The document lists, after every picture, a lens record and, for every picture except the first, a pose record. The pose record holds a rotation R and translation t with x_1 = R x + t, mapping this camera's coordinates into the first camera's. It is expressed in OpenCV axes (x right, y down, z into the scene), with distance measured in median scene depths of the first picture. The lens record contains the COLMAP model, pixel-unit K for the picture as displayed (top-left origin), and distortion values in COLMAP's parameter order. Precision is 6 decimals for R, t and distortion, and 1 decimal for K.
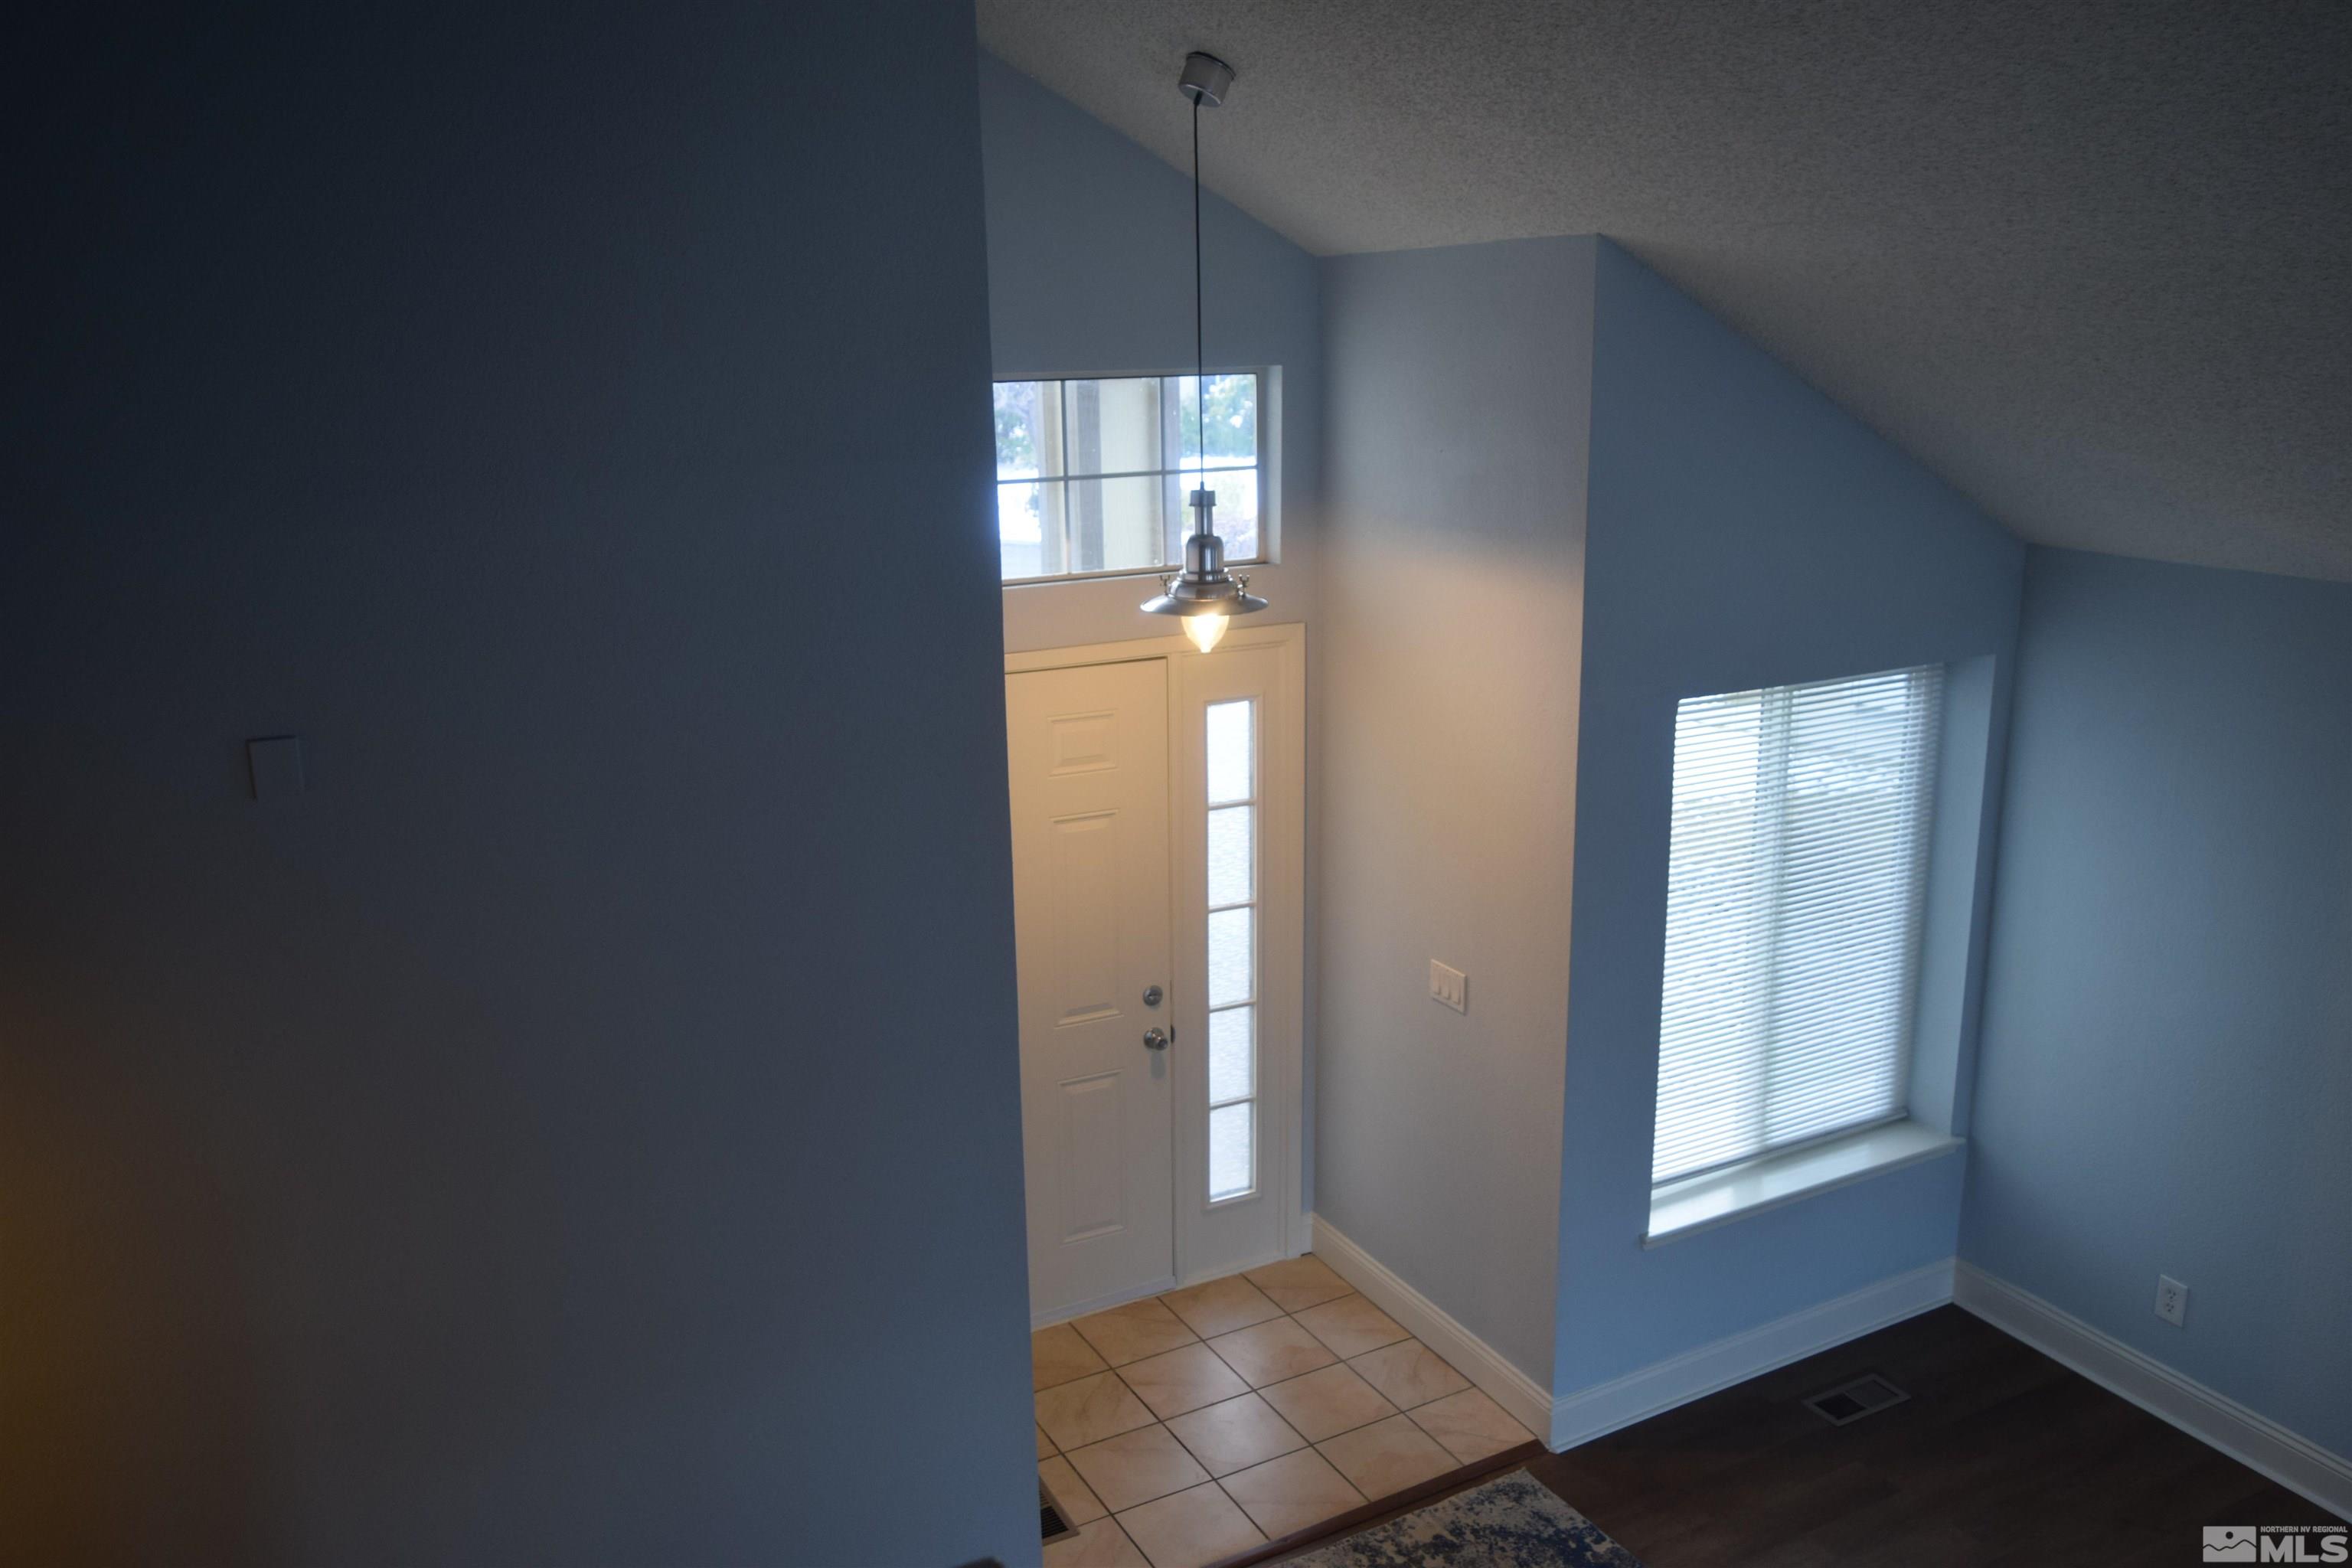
lens RADIAL K [[1827.9, 0, 1175.3], [0, 1827.9, 778.0], [0, 0, 1]] dist [-0.020225, 0.010023]
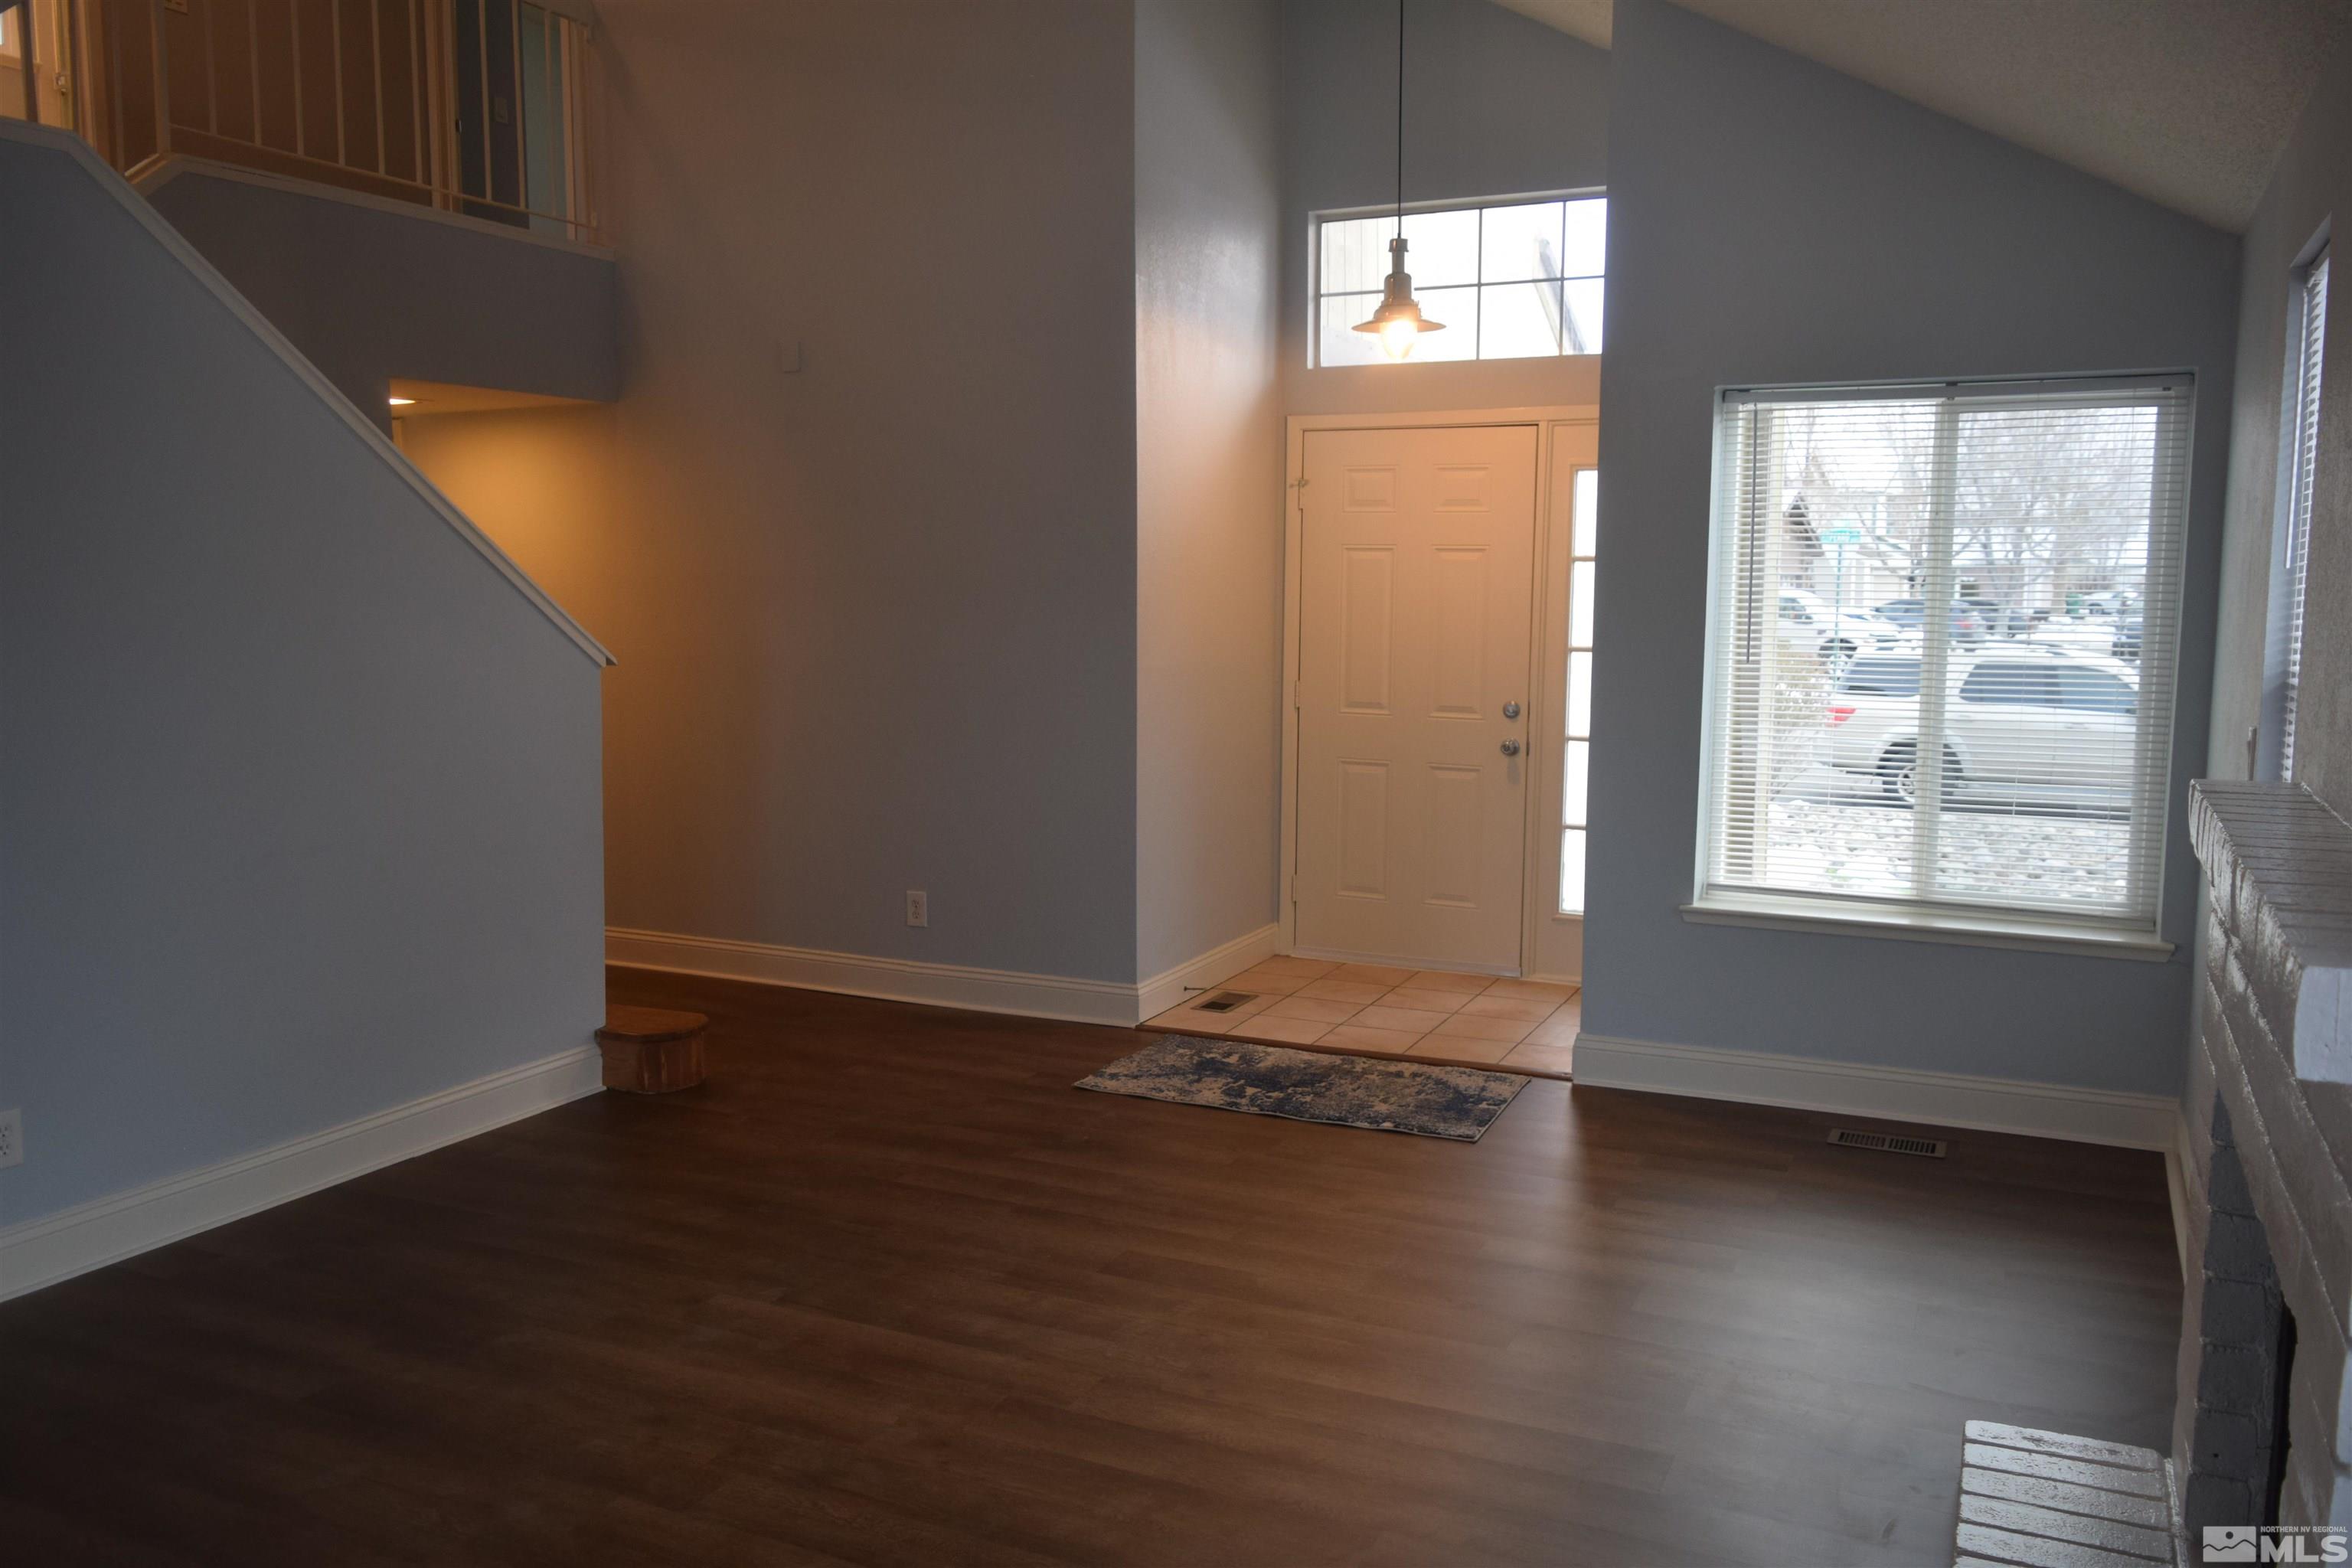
lens RADIAL K [[1827.9, 0, 1162.1], [0, 1827.9, 778.3], [0, 0, 1]] dist [-0.020225, 0.010023]
pose [[0.587935, 0.104255, -0.802162, 0.866632], [-0.205909, 0.978282, -0.023774, 0.251257], [0.782262, 0.179149, 0.596633, 0.110039]]
